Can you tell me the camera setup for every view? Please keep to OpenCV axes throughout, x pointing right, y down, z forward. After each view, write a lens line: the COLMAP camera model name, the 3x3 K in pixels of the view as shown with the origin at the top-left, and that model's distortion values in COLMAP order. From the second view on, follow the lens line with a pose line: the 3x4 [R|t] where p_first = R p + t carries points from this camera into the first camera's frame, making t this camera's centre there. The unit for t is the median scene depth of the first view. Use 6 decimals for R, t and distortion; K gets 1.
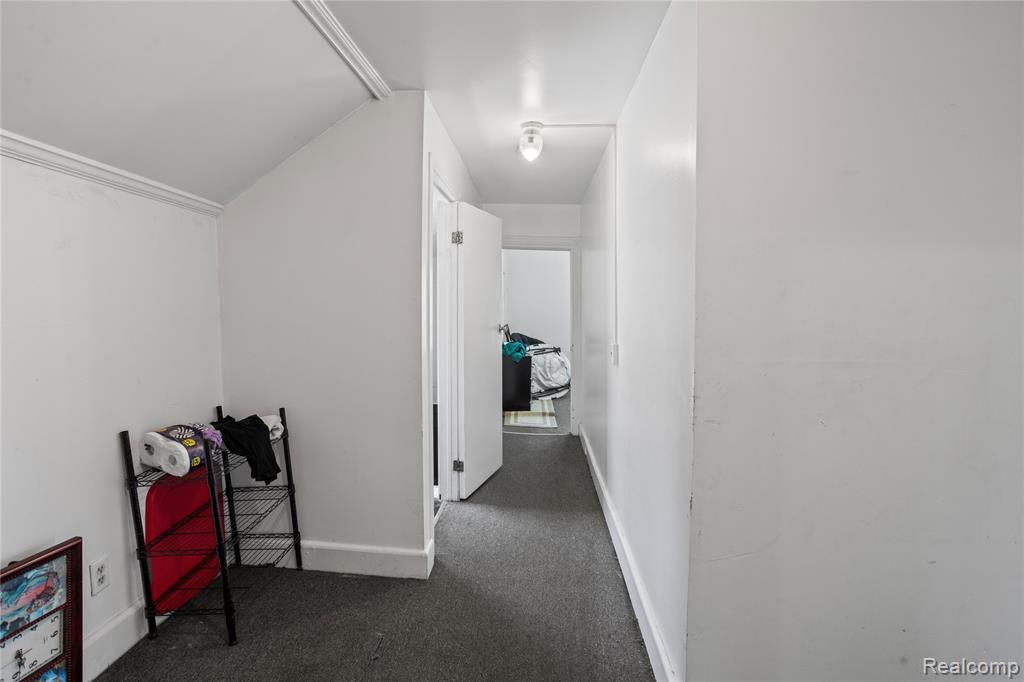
lens RADIAL K [[501.0, 0, 511.6], [0, 501.0, 318.4], [0, 0, 1]] dist [0.001246, 0.000197]
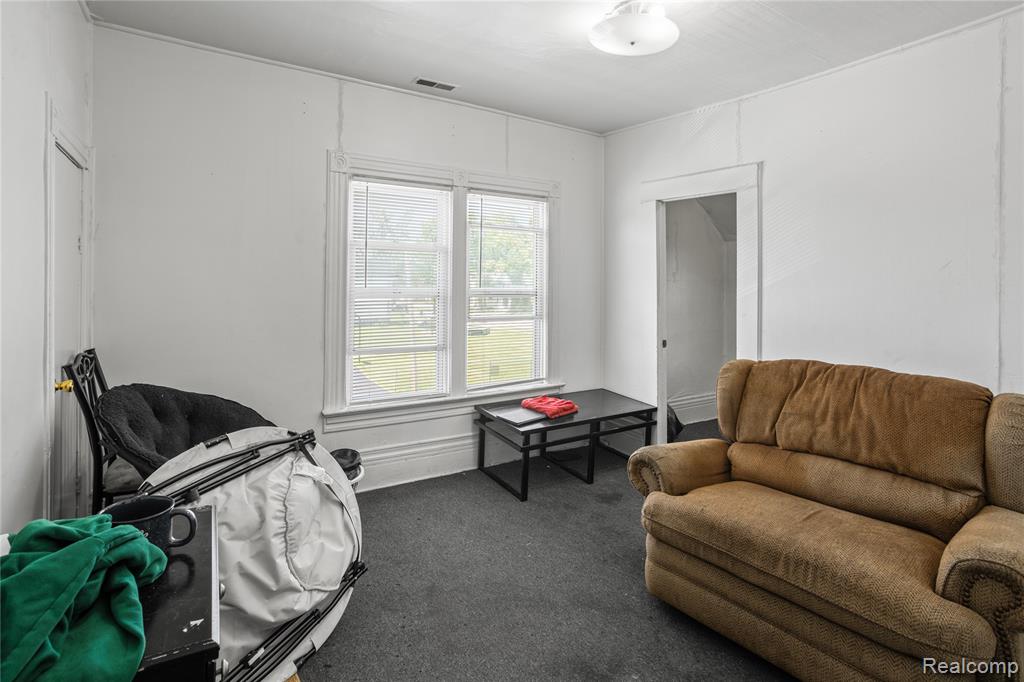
lens RADIAL K [[528.4, 0, 509.6], [0, 528.4, 281.5], [0, 0, 1]] dist [-0.000046, 0.000169]
pose [[0.815546, 0.006595, 0.578654, 0.017021], [0.011940, 0.999530, -0.028220, -0.017719], [-0.578569, 0.029924, 0.815084, 0.791880]]
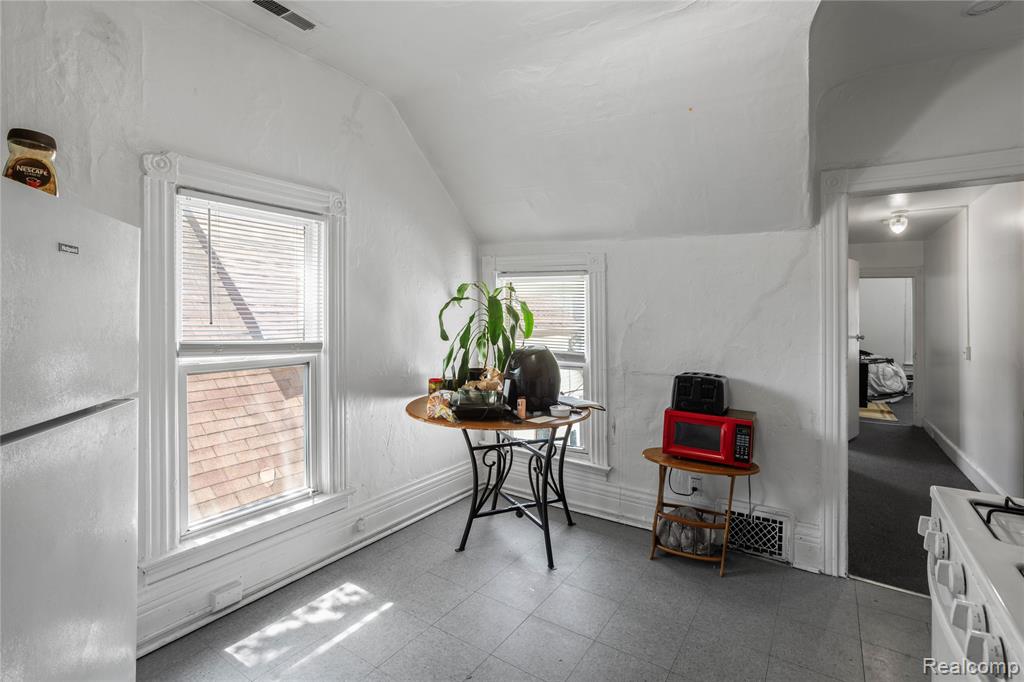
lens RADIAL K [[491.0, 0, 512.0], [0, 491.0, 320.5], [0, 0, 1]] dist [-0.003026, 0.000086]
pose [[0.867753, 0.000257, -0.496996, -0.113511], [-0.013782, 0.999628, -0.023546, 0.011400], [0.496805, 0.027282, 0.867433, -0.438717]]
